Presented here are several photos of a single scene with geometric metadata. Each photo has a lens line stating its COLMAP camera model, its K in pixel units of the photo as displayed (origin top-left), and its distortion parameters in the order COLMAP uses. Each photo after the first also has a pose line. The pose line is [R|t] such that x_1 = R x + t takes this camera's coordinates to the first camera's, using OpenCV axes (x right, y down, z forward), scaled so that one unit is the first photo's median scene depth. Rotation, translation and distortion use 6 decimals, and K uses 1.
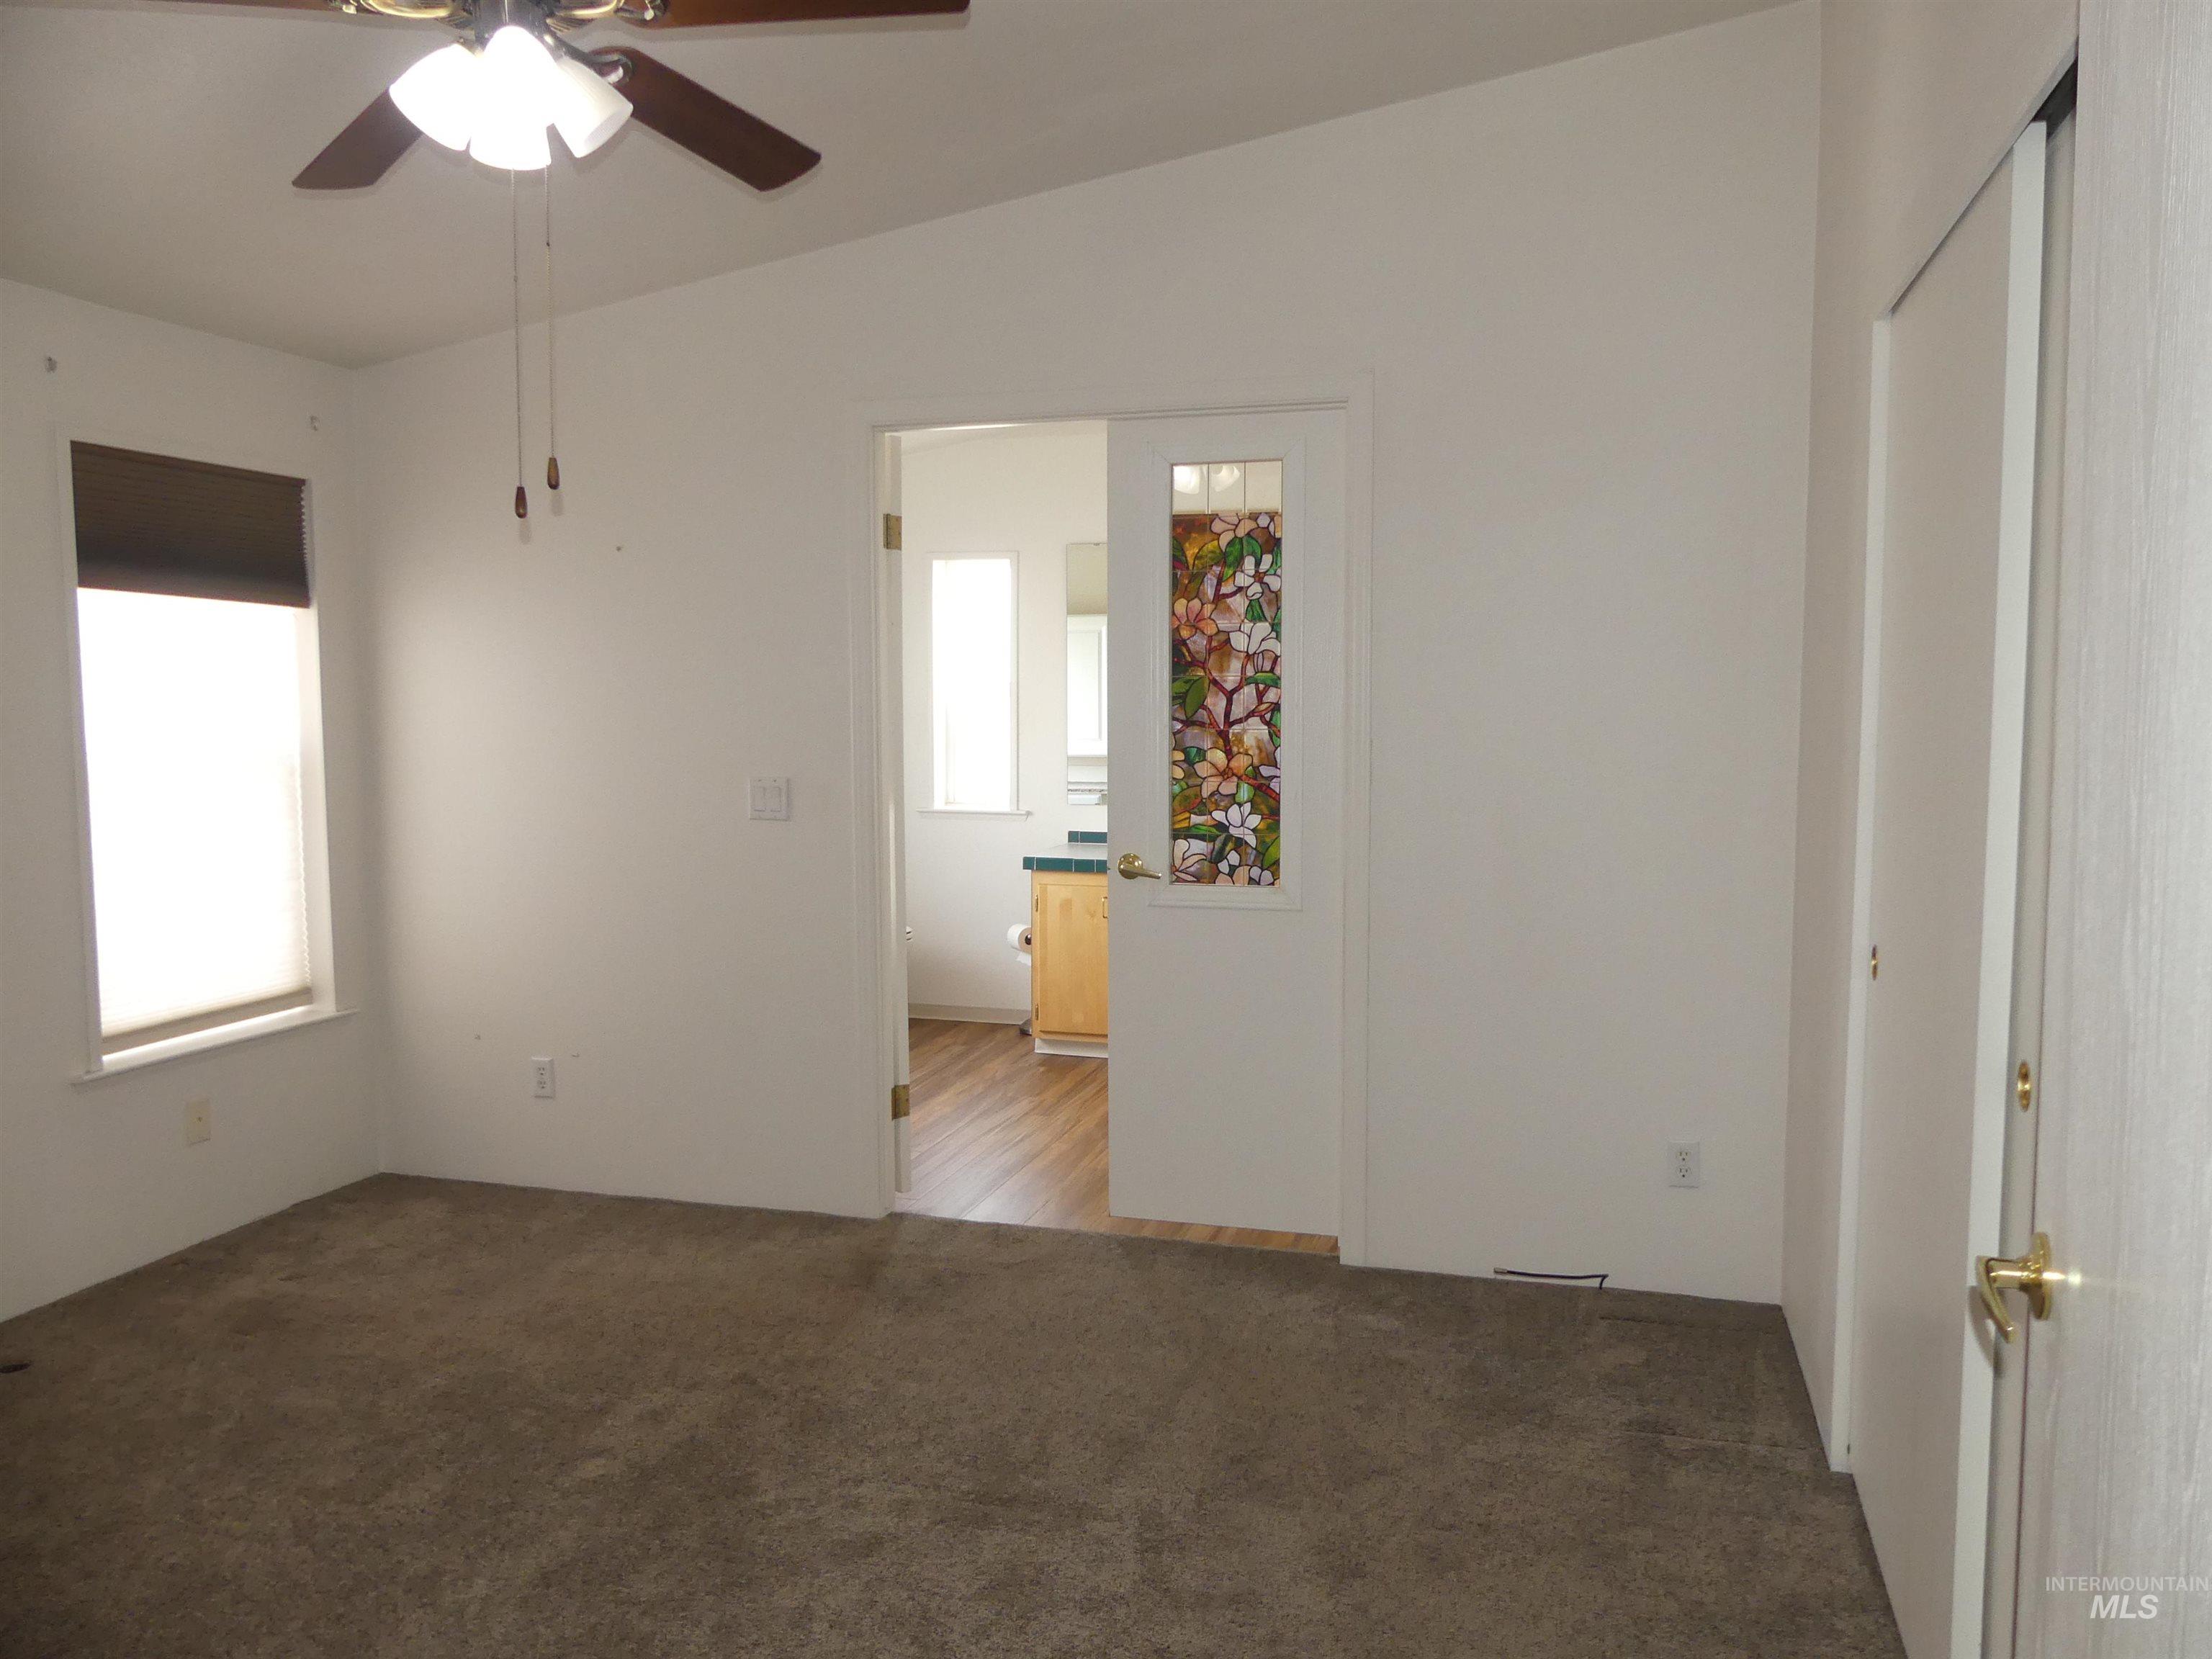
lens RADIAL K [[1652.7, 0, 1128.6], [0, 1652.7, 829.7], [0, 0, 1]] dist [-0.059601, 0.083601]
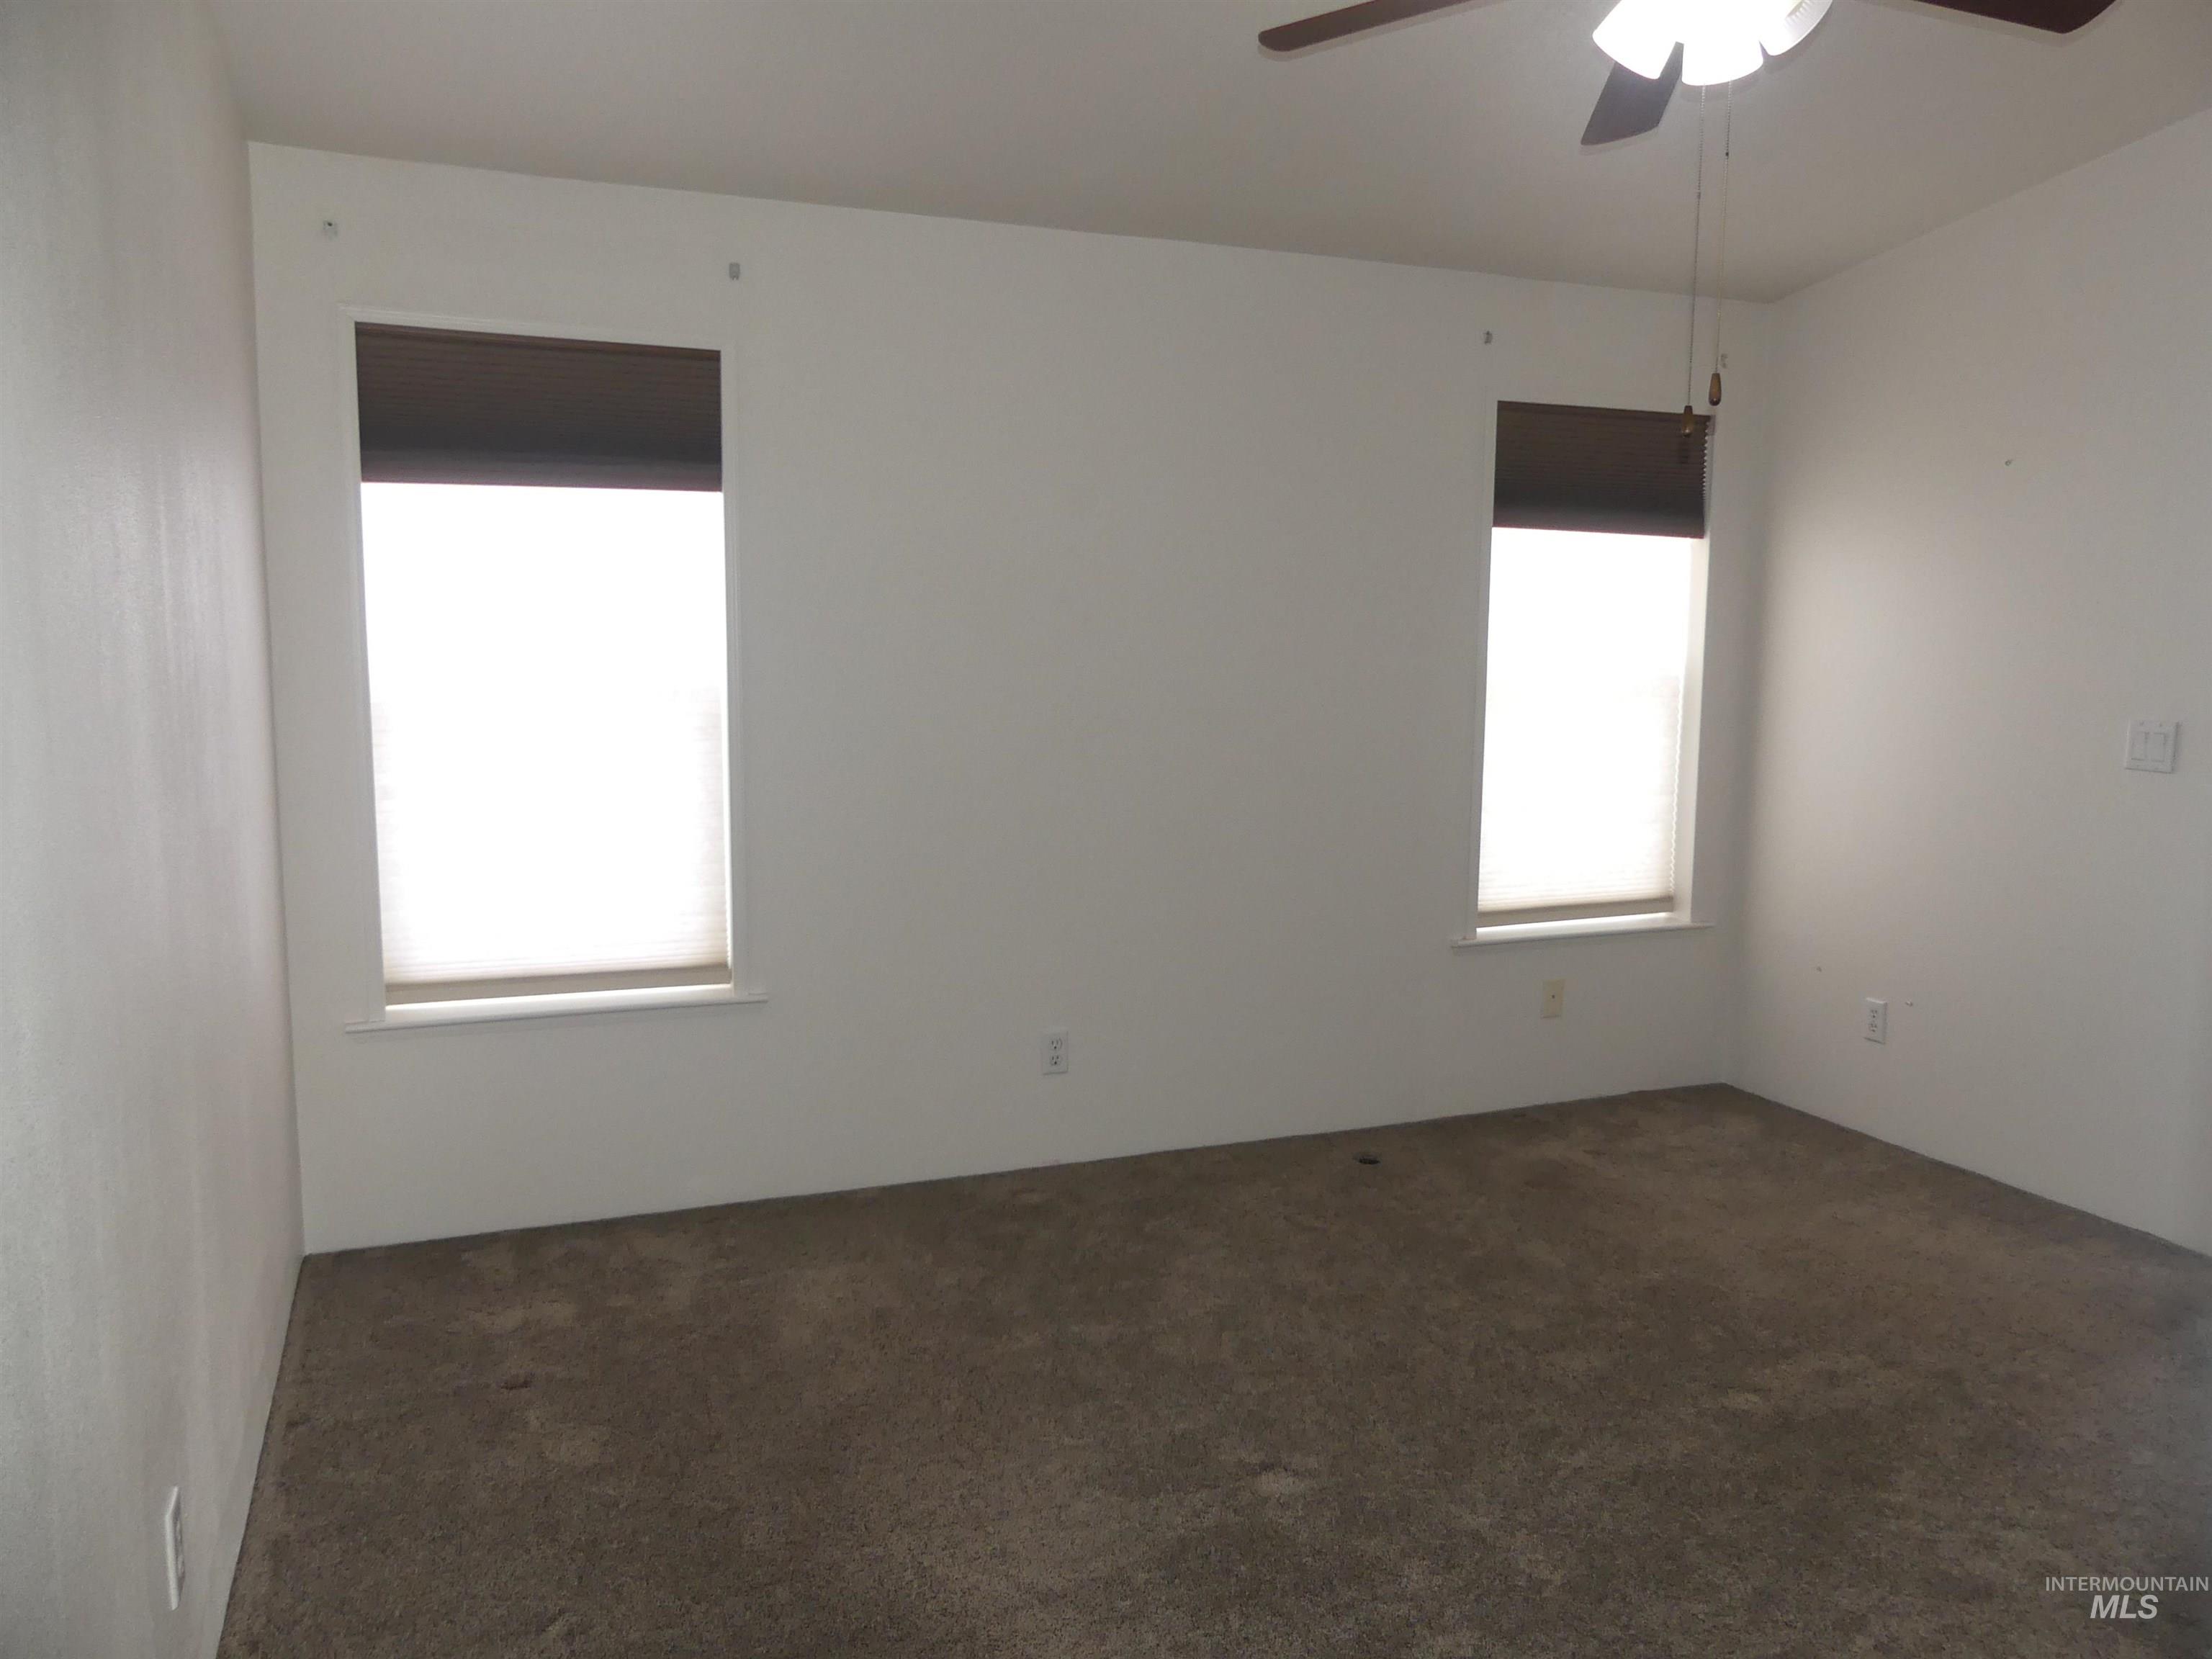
lens RADIAL K [[1636.3, 0, 1106.0], [0, 1636.3, 829.5], [0, 0, 1]] dist [-0.024912, 0.020149]
pose [[0.625843, 0.102481, -0.773187, 0.128590], [-0.070568, 0.994704, 0.074722, -0.000743], [0.776750, 0.007798, 0.629761, 0.062163]]
